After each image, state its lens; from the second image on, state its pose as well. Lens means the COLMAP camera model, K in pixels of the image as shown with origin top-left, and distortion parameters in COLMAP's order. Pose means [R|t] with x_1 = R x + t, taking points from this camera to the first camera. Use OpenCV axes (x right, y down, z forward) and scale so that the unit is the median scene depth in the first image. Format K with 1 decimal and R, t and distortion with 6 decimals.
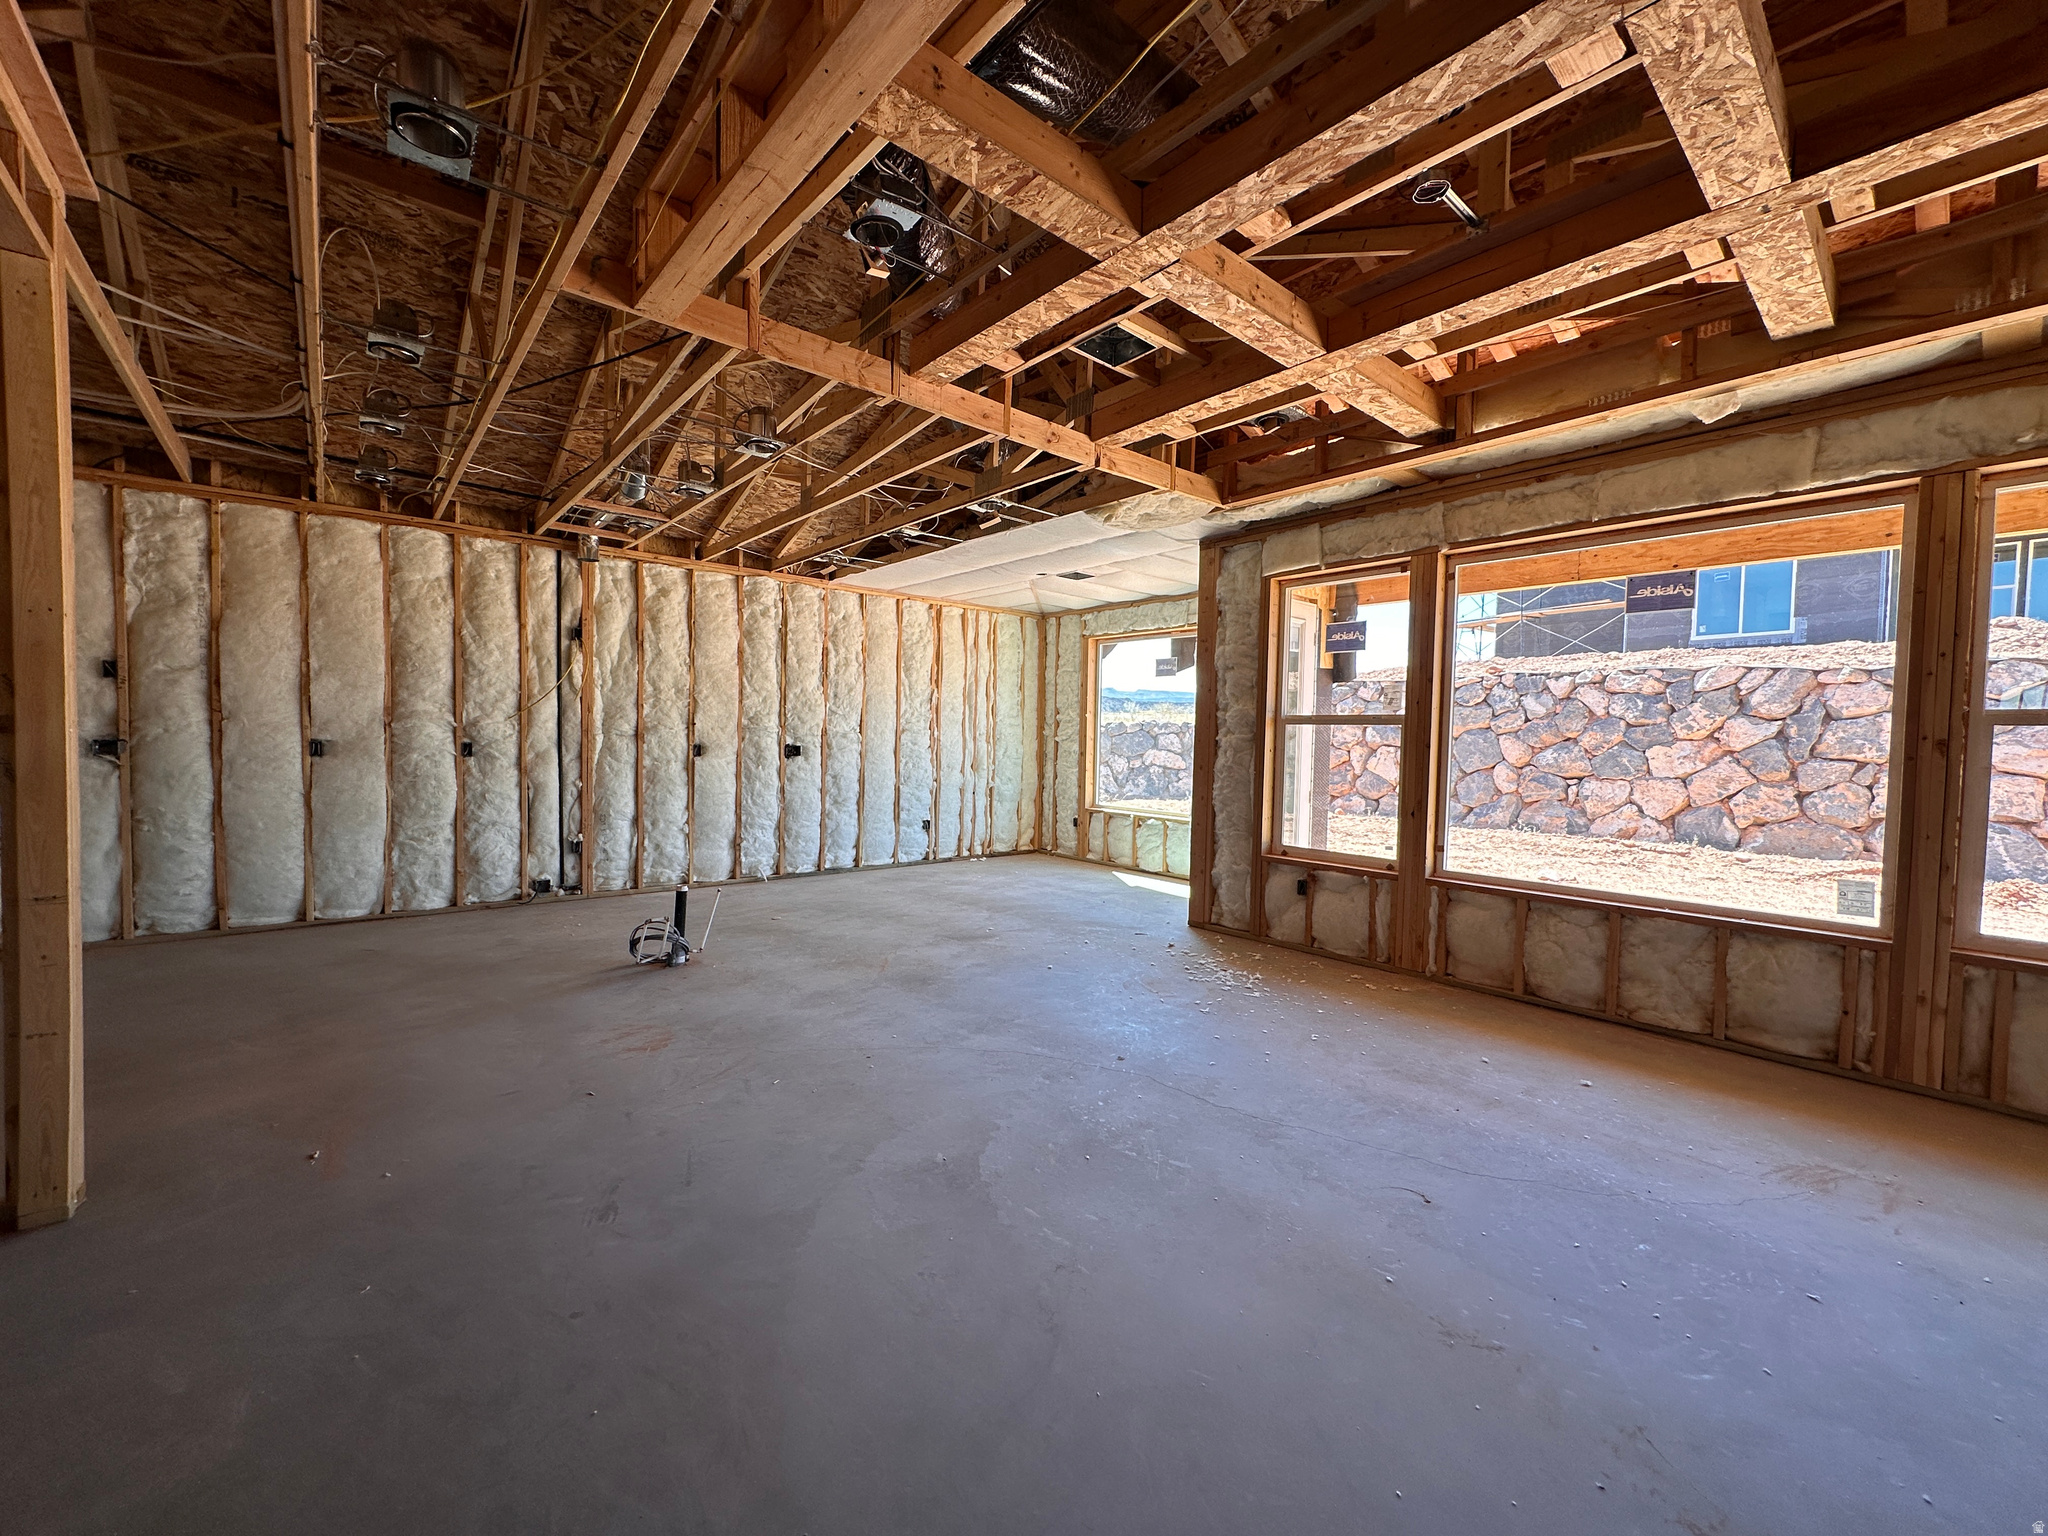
lens RADIAL K [[816.3, 0, 1024.0], [0, 816.3, 768.0], [0, 0, 1]] dist [-0.001640, -0.000245]
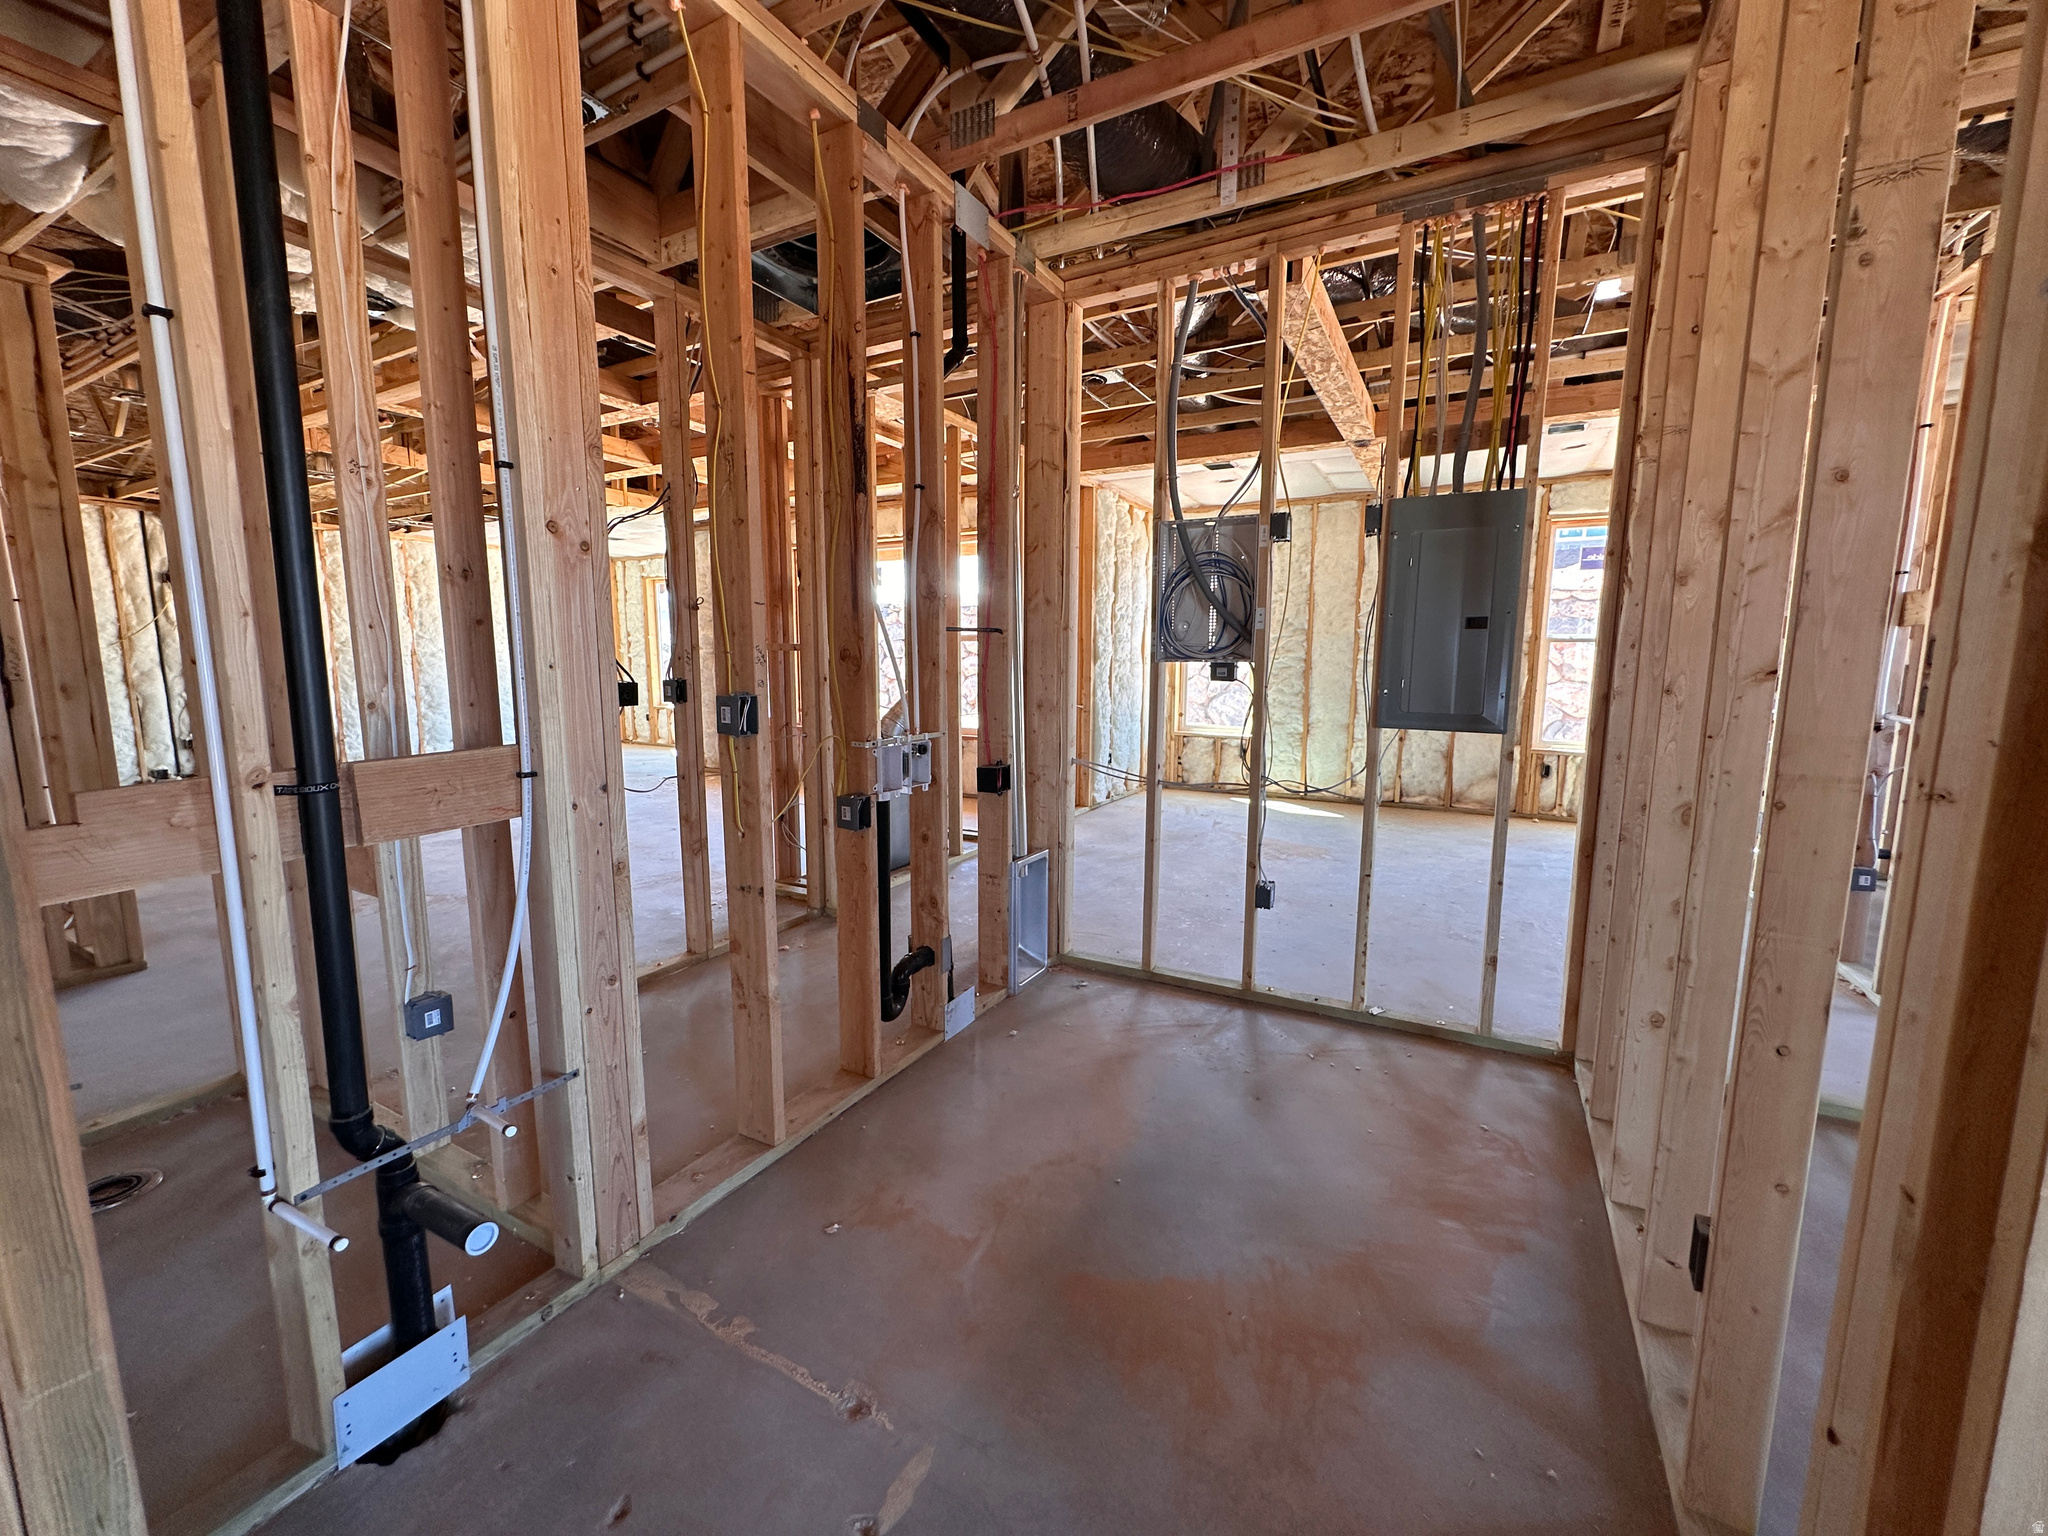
lens RADIAL K [[816.3, 0, 1024.0], [0, 816.3, 768.0], [0, 0, 1]] dist [-0.001640, -0.000245]
pose [[0.937814, -0.063526, 0.341277, 0.253853], [0.029035, 0.994023, 0.105242, 0.036402], [-0.345923, -0.088789, 0.934053, -0.676021]]
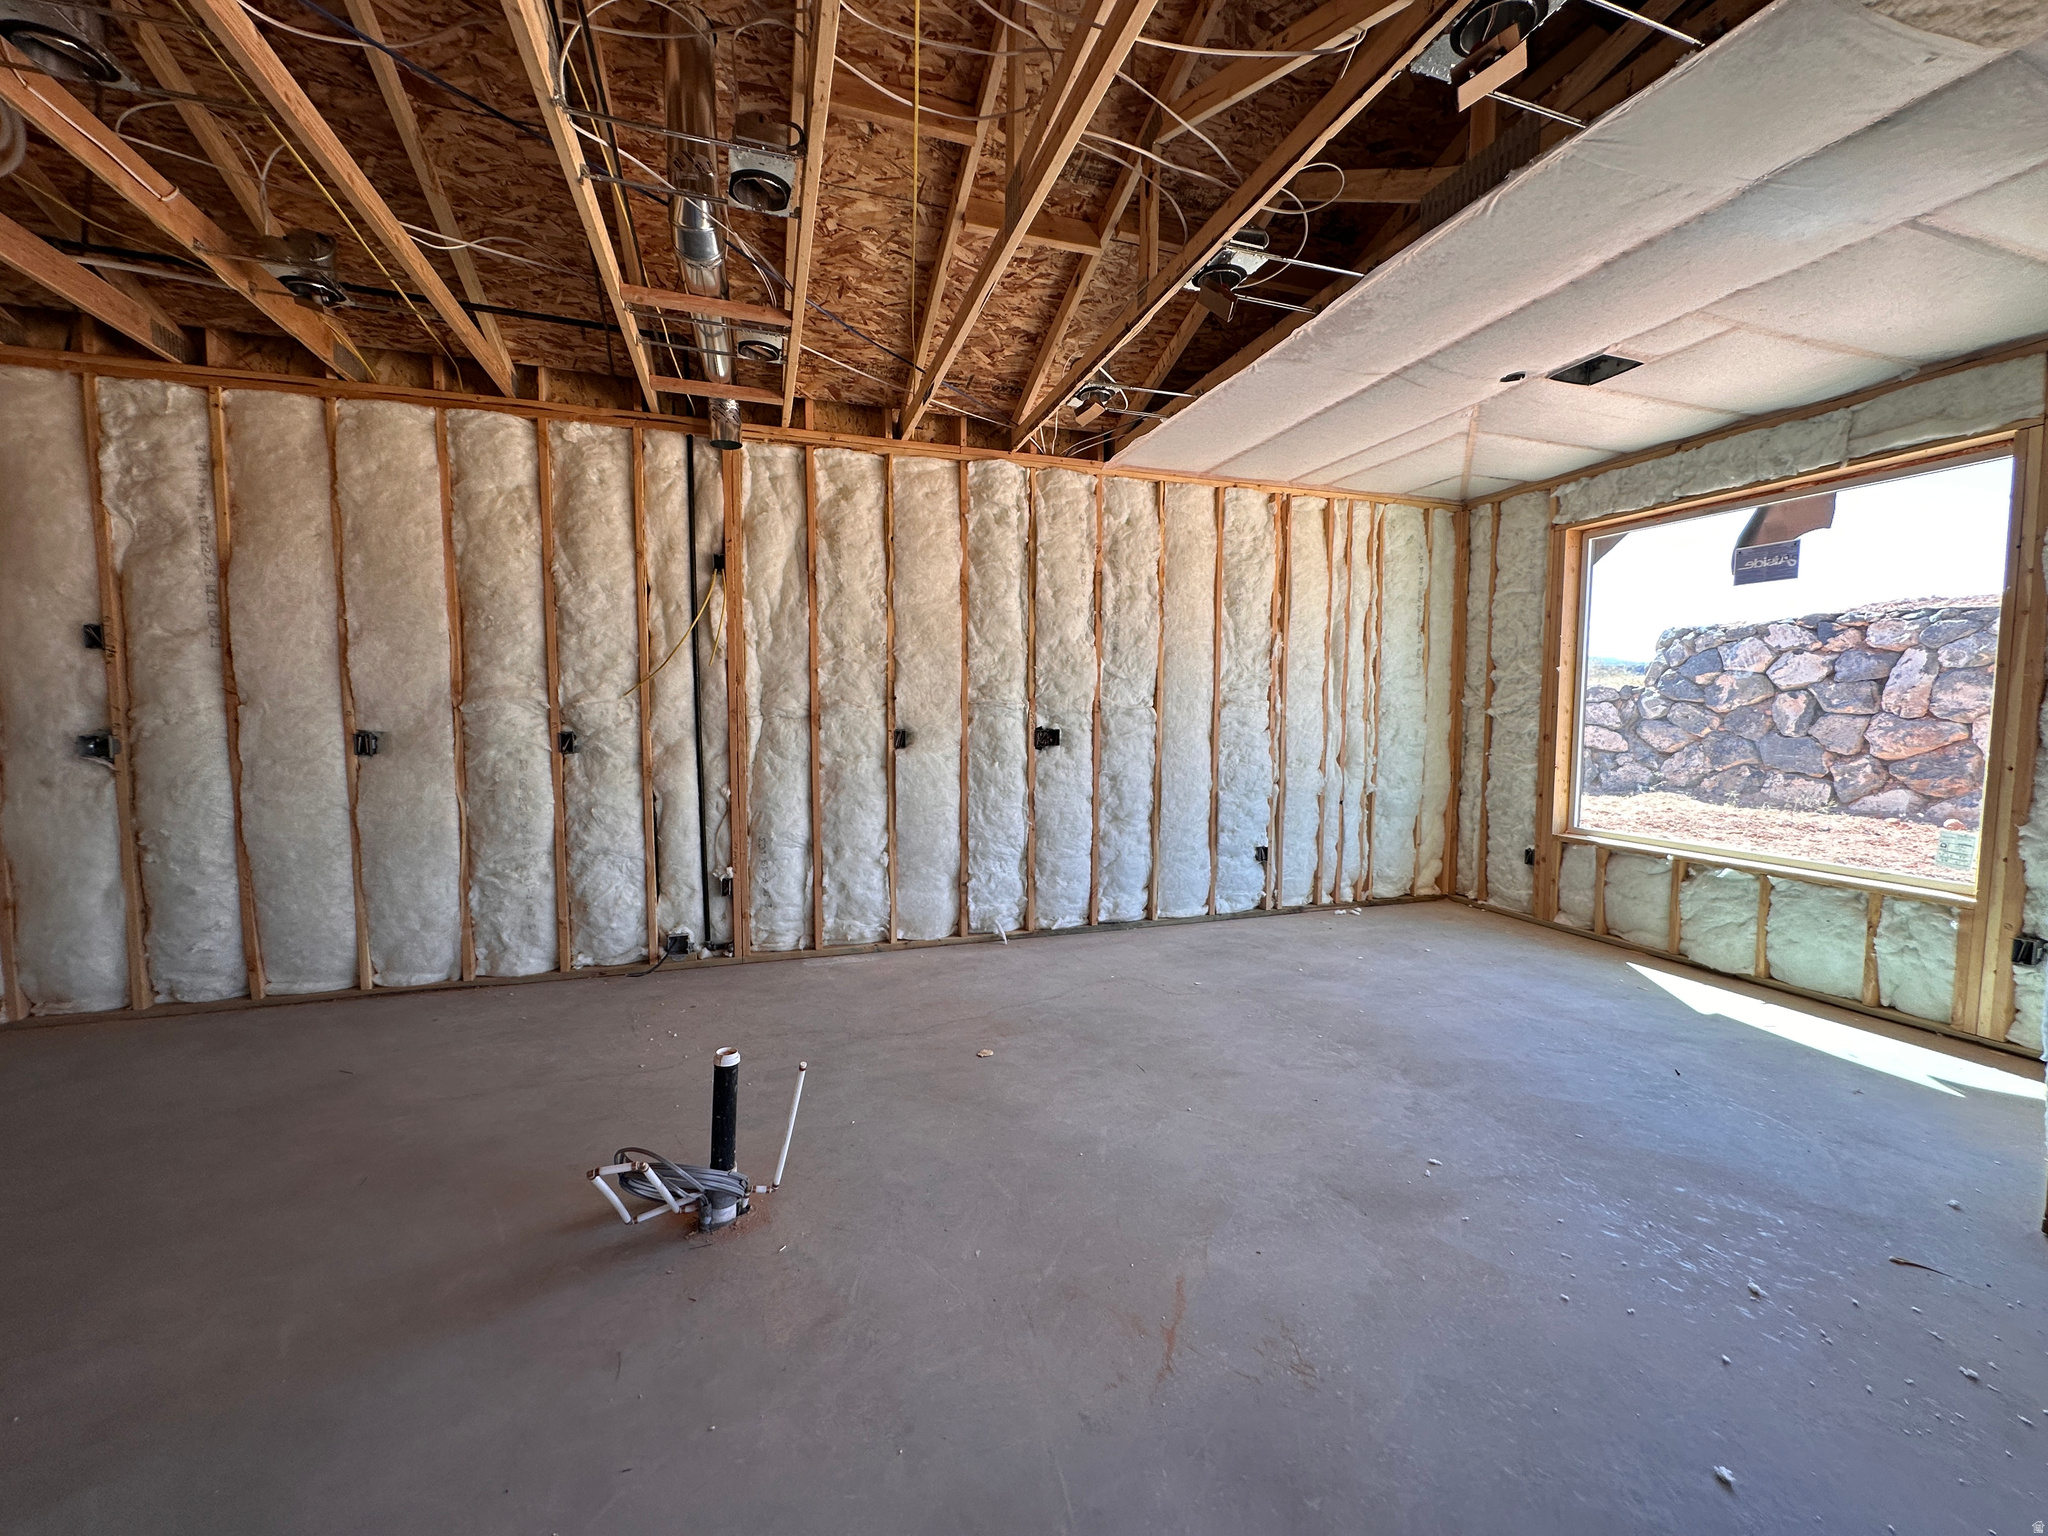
lens RADIAL K [[816.3, 0, 1024.0], [0, 816.3, 768.0], [0, 0, 1]] dist [-0.001640, -0.000245]
pose [[0.927007, 0.009146, -0.374932, -0.072806], [0.002067, 0.999563, 0.029492, -0.019060], [0.375038, -0.028114, 0.926583, 0.473908]]
